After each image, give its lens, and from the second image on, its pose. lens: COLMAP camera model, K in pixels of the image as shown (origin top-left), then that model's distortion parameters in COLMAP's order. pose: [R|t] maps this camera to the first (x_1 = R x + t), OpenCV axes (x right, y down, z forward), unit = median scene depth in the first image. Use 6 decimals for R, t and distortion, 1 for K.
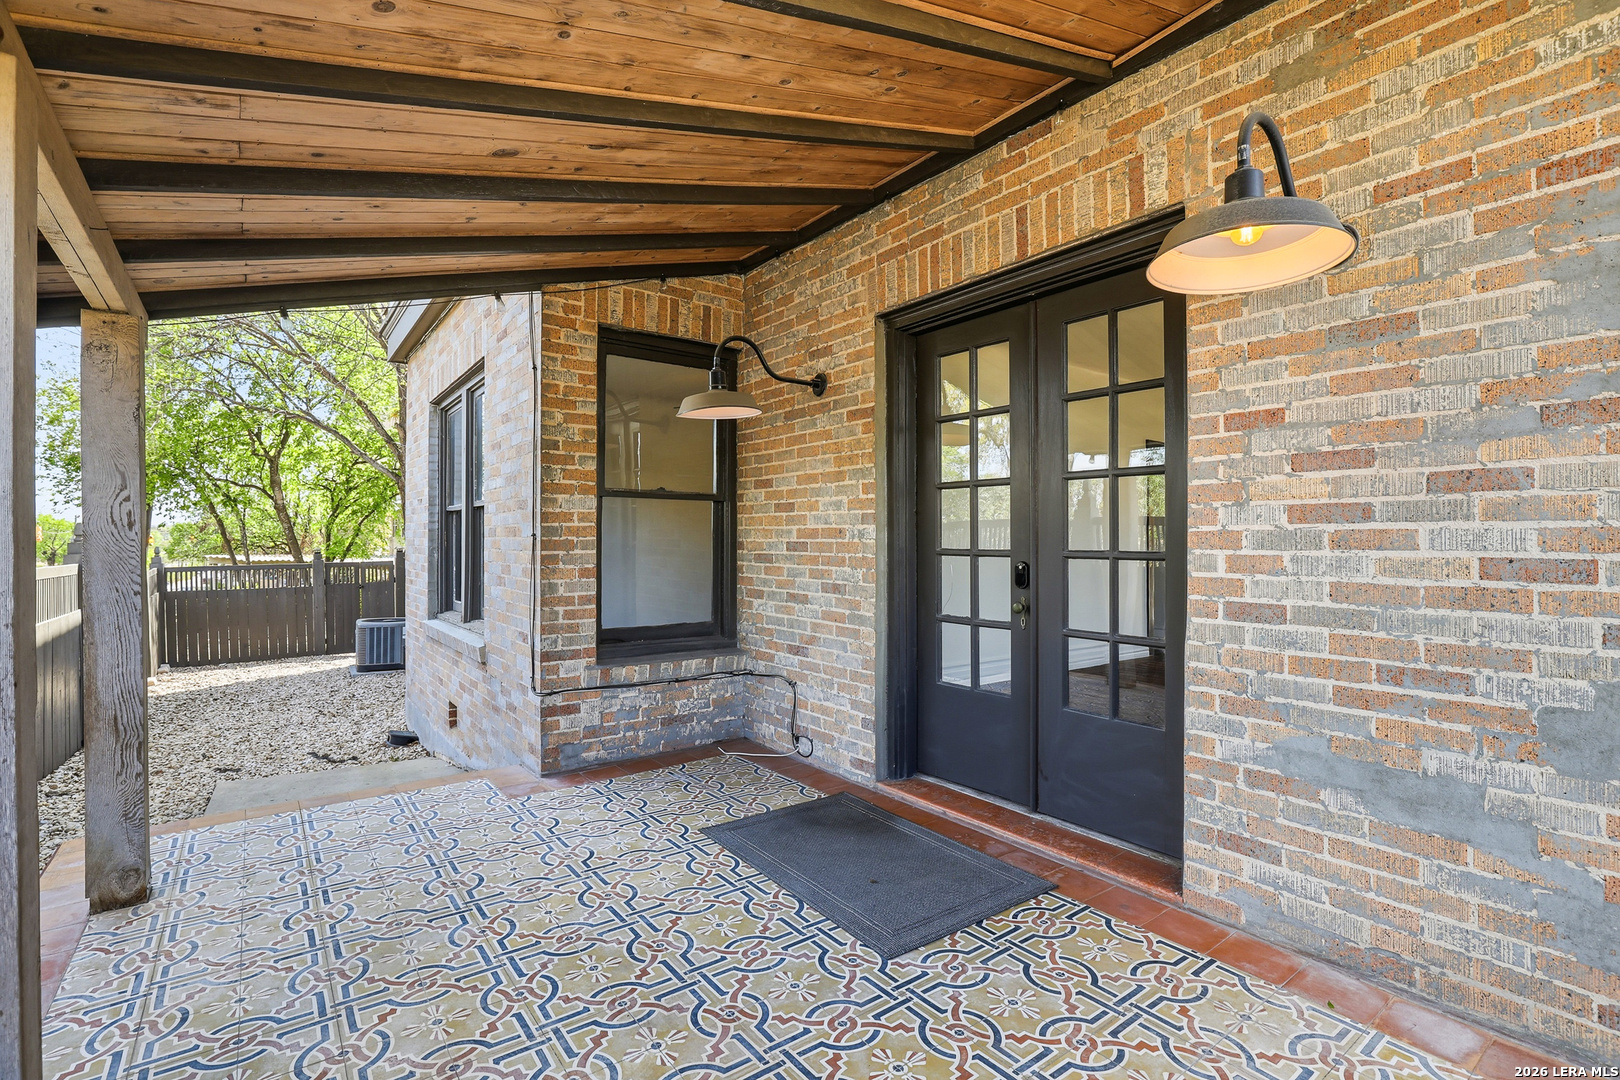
lens RADIAL K [[752.6, 0, 816.0], [0, 752.6, 539.6], [0, 0, 1]] dist [-0.027325, 0.002425]
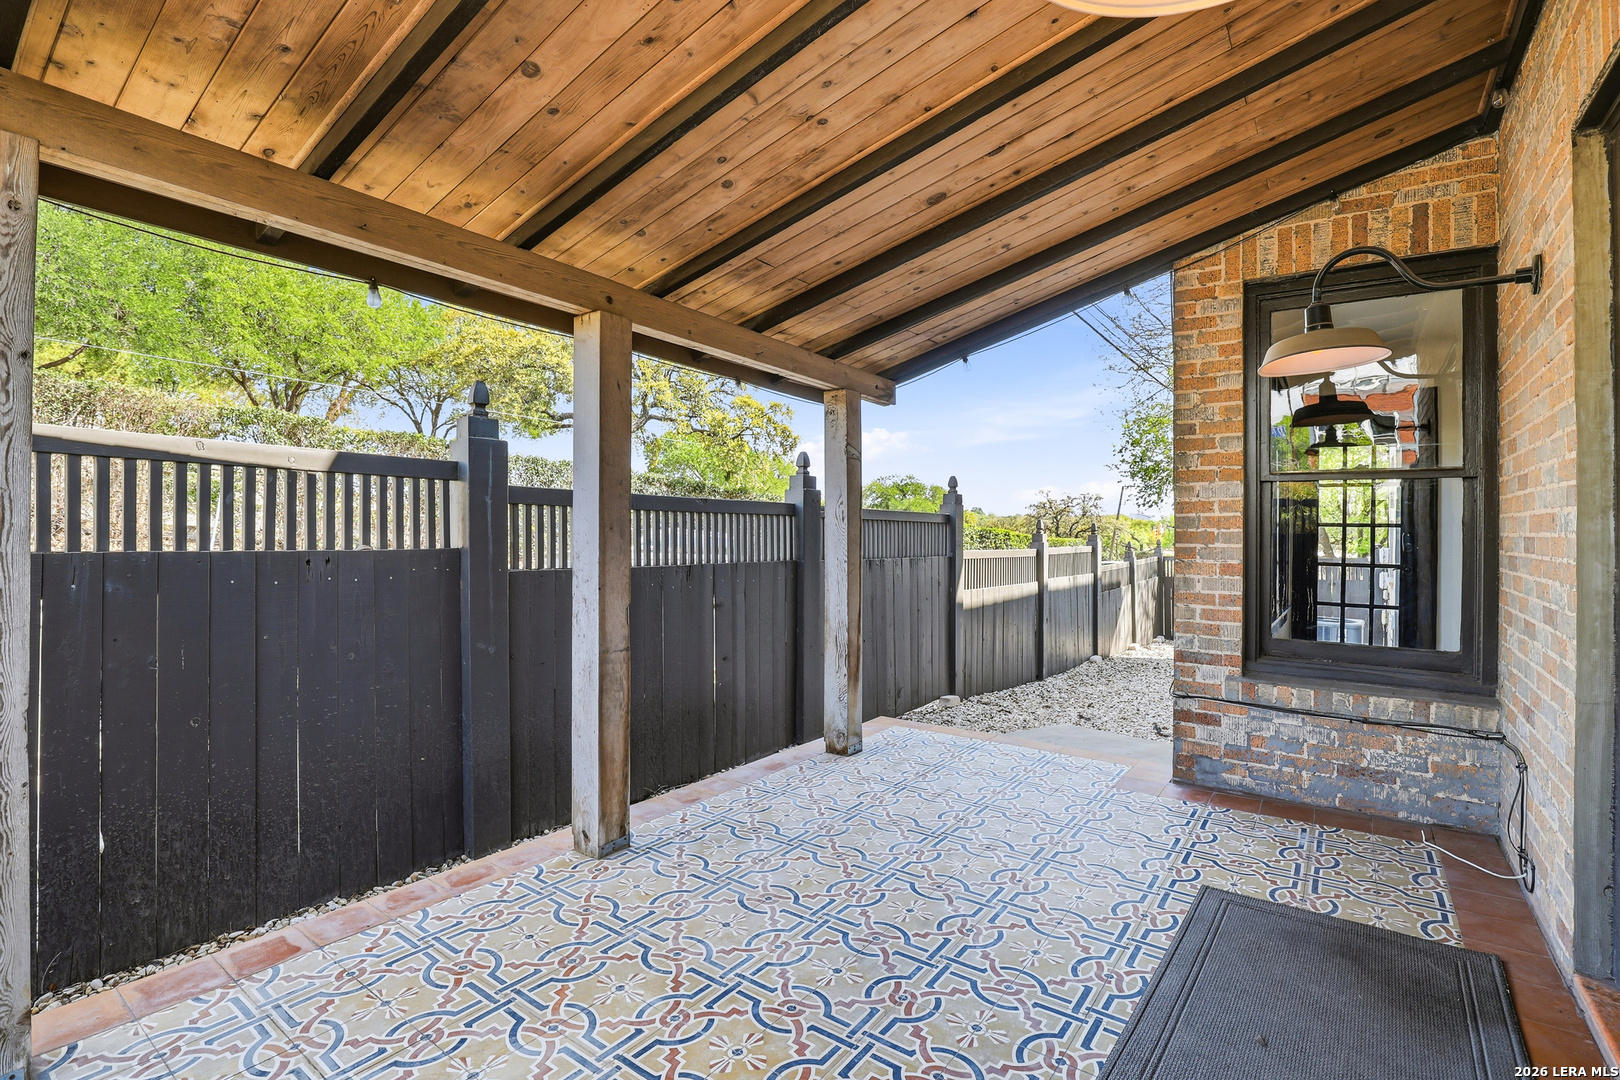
lens RADIAL K [[752.6, 0, 819.7], [0, 752.6, 530.8], [0, 0, 1]] dist [-0.027325, 0.002425]
pose [[0.301587, 0.003202, -0.953433, 0.394318], [-0.010305, 0.999947, 0.000099, 0.003853], [0.953383, 0.009795, 0.301604, 0.285156]]
